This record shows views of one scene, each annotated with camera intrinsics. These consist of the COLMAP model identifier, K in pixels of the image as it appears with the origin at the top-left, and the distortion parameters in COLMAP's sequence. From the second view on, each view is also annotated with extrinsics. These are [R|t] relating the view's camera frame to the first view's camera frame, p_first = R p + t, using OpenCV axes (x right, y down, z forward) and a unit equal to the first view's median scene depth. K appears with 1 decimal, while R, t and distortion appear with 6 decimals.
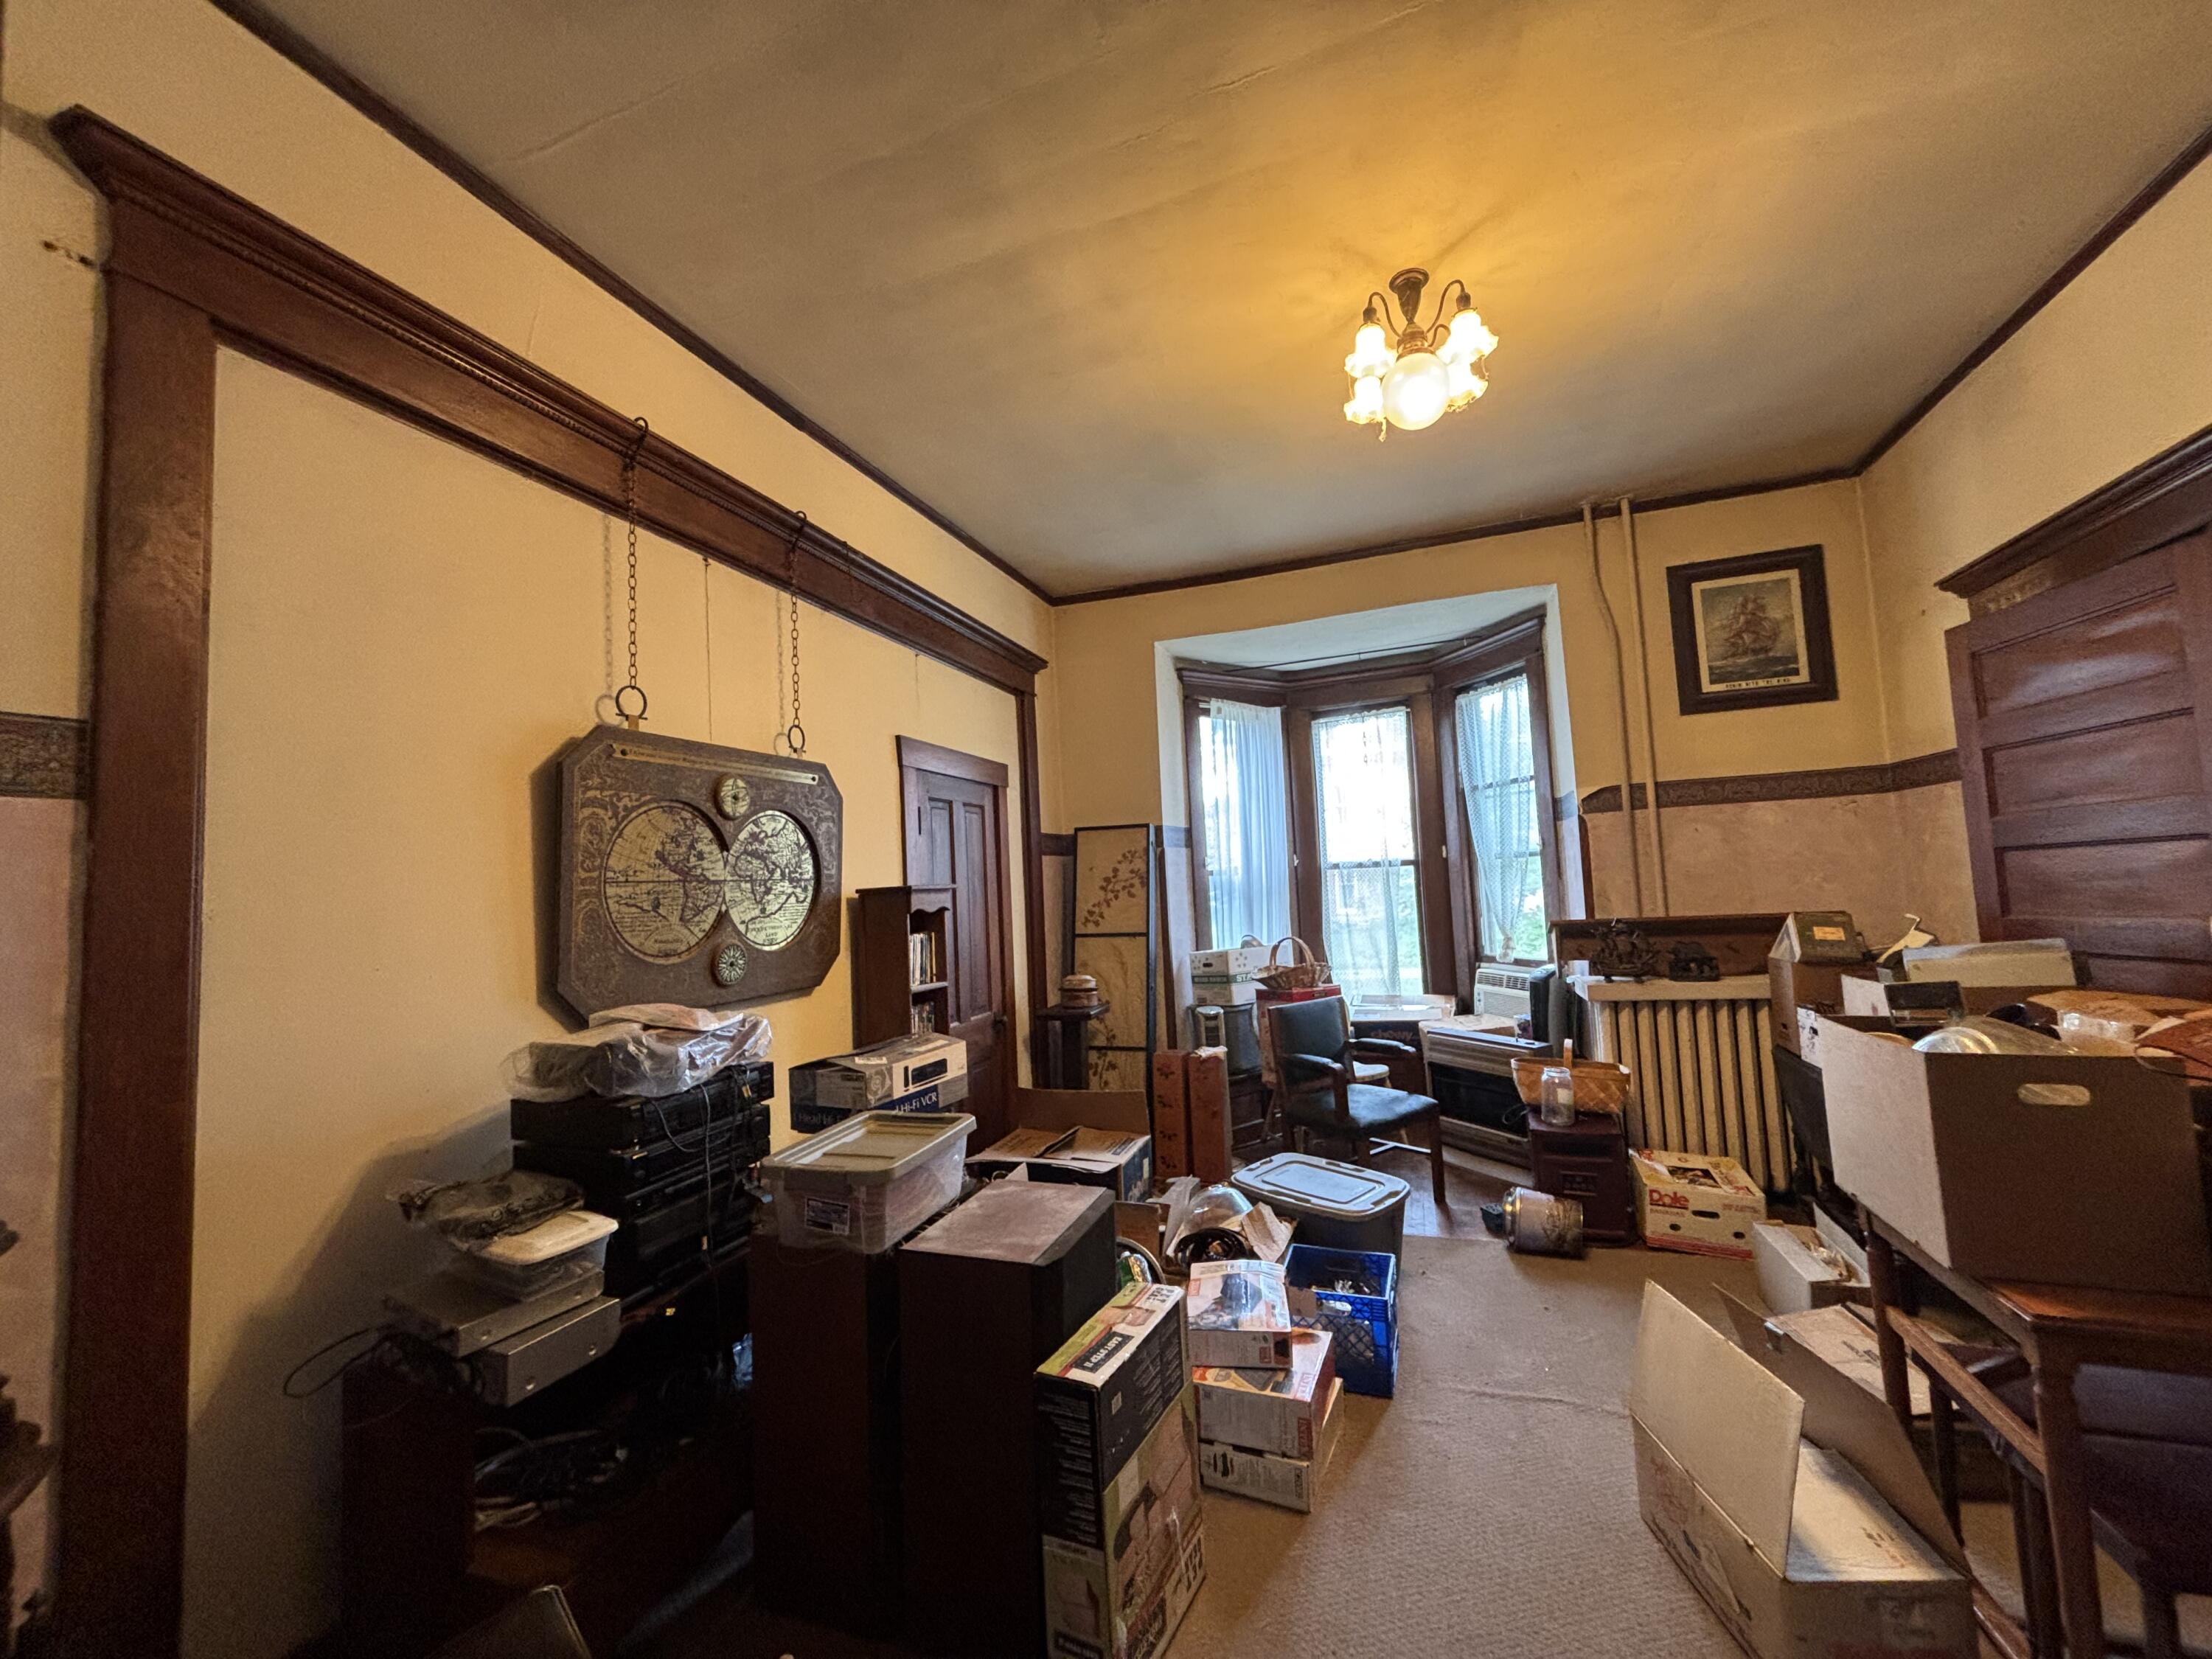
lens RADIAL K [[894.6, 0, 1110.0], [0, 894.6, 824.8], [0, 0, 1]] dist [-0.000214, -0.003774]
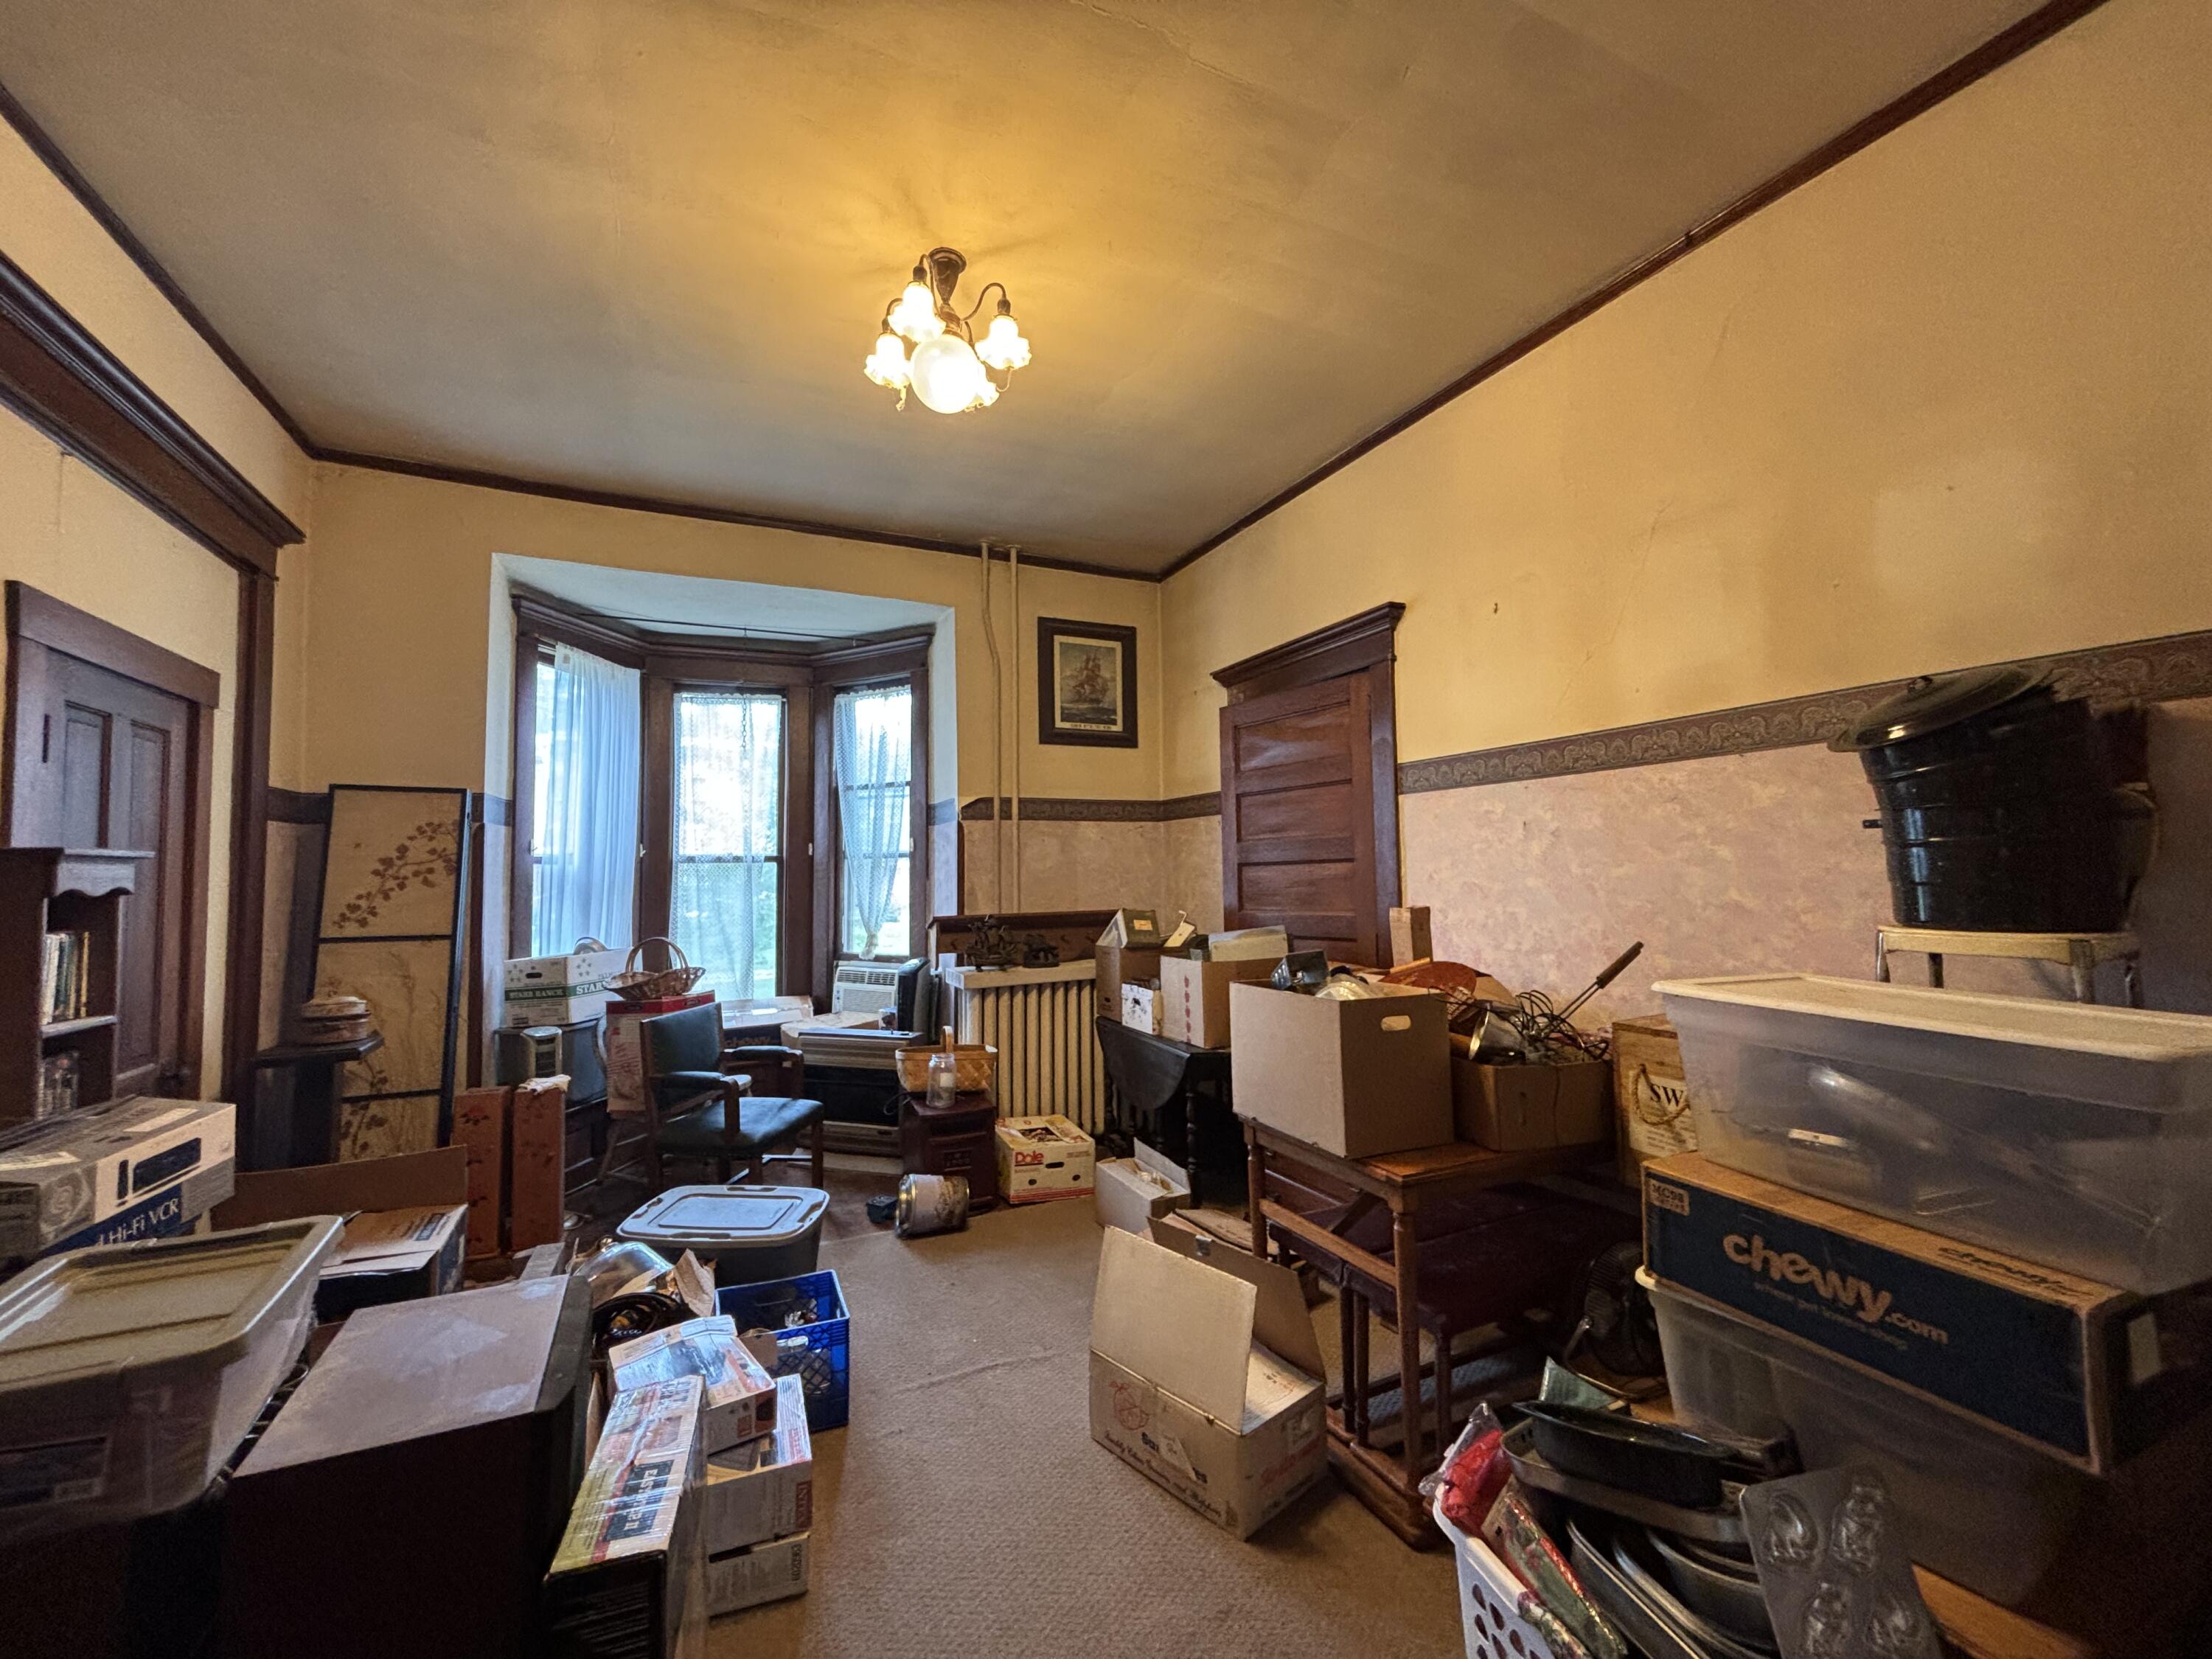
lens RADIAL K [[892.6, 0, 1106.0], [0, 892.6, 829.5], [0, 0, 1]] dist [0.008436, -0.003967]
pose [[0.706776, 0.072280, 0.703735, -0.123098], [-0.070079, 0.997027, -0.032022, 0.022605], [-0.703958, -0.026684, 0.709741, 0.104237]]
